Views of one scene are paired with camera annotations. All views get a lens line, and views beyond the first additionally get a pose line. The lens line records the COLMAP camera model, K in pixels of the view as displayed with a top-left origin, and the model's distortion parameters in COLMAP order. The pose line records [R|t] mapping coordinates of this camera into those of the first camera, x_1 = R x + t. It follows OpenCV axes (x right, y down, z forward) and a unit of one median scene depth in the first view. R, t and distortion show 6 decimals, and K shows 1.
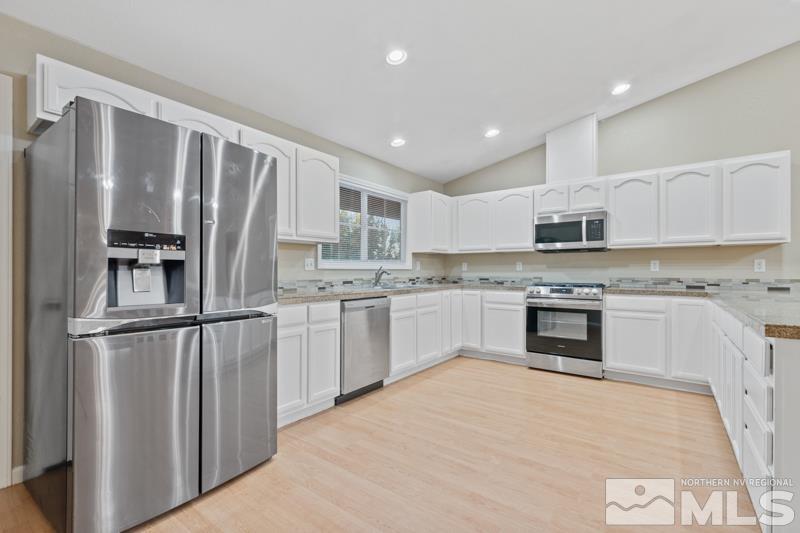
lens RADIAL K [[357.9, 0, 405.1], [0, 357.9, 270.1], [0, 0, 1]] dist [0.000003, -0.000151]
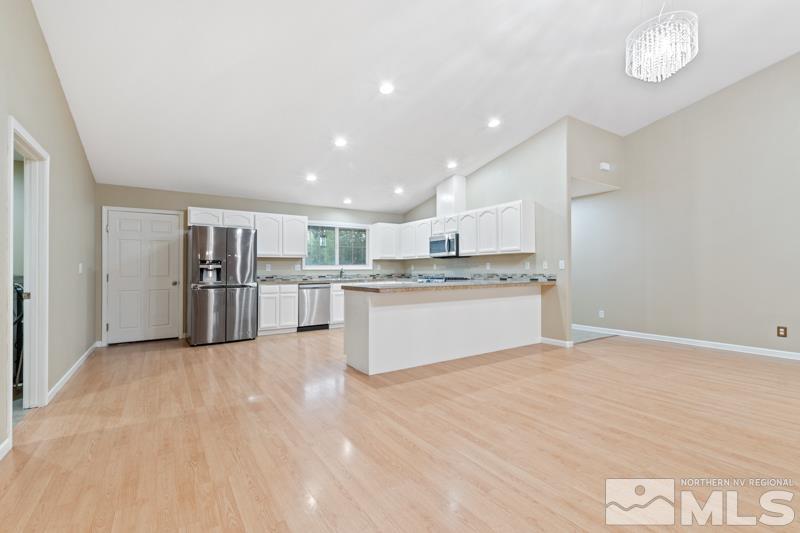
lens RADIAL K [[353.7, 0, 402.4], [0, 353.7, 268.1], [0, 0, 1]] dist [0.001706, 0.000028]
pose [[0.945000, -0.010253, -0.326911, 0.844535], [0.009211, 0.999946, -0.004736, 0.000864], [0.326942, 0.001464, 0.945043, -0.636624]]
